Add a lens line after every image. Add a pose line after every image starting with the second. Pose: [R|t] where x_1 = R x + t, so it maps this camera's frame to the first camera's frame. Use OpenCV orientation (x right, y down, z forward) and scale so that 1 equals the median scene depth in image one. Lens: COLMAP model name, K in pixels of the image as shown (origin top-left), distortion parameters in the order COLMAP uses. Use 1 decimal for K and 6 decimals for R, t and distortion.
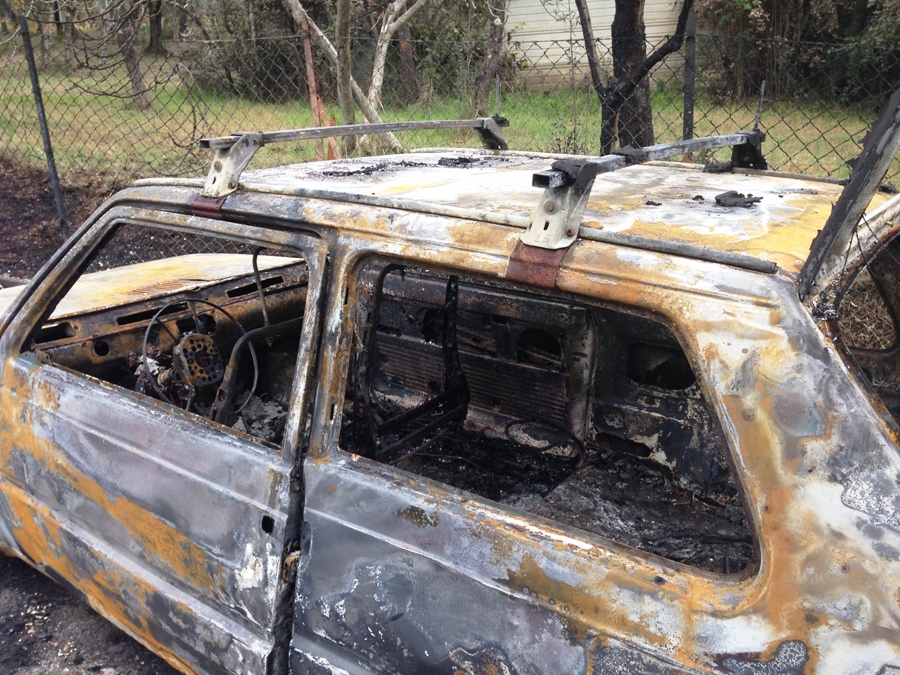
lens RADIAL K [[850.7, 0, 448.6], [0, 850.7, 335.0], [0, 0, 1]] dist [0.032791, 0.000000]
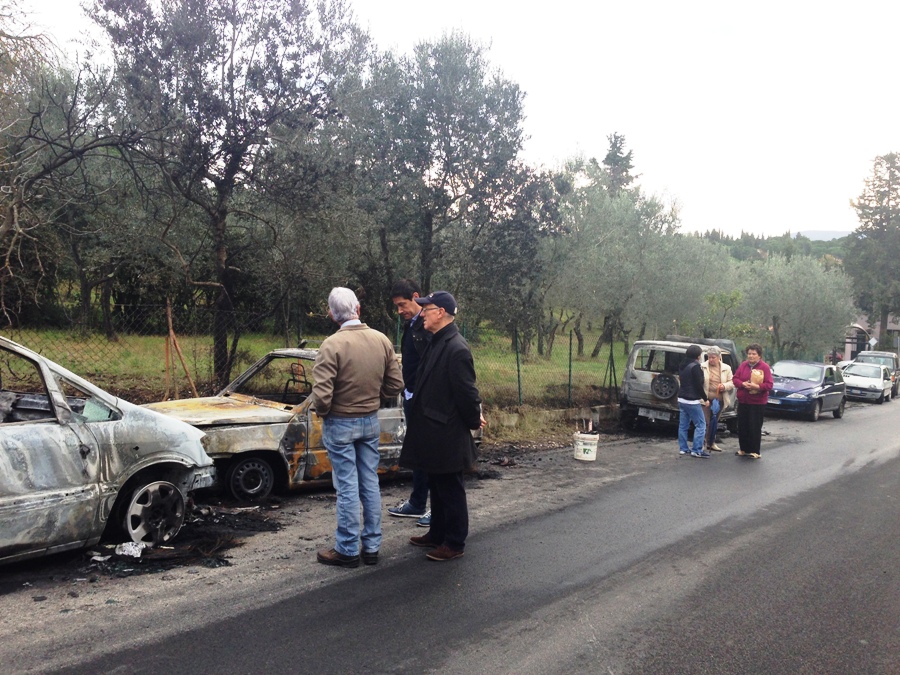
lens RADIAL K [[850.7, 0, 450.3], [0, 850.7, 337.6], [0, 0, 1]] dist [0.032791, 0.000000]
pose [[0.146879, -0.021212, 0.988927, -5.339275], [0.236337, 0.971566, -0.014262, -0.118946], [-0.960506, 0.235815, 0.147716, -0.136923]]
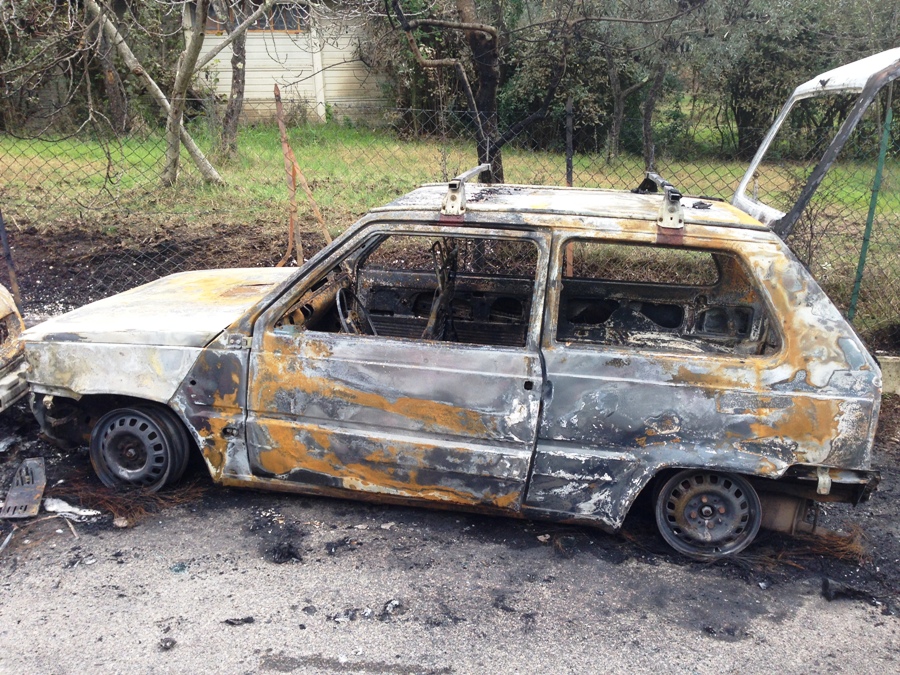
lens RADIAL K [[850.7, 0, 451.2], [0, 850.7, 340.0], [0, 0, 1]] dist [0.032791, 0.000000]
pose [[0.897404, -0.101425, 0.429394, -1.209451], [0.111756, 0.993735, 0.001162, 0.105225], [-0.426822, 0.046944, 0.903116, -0.655899]]
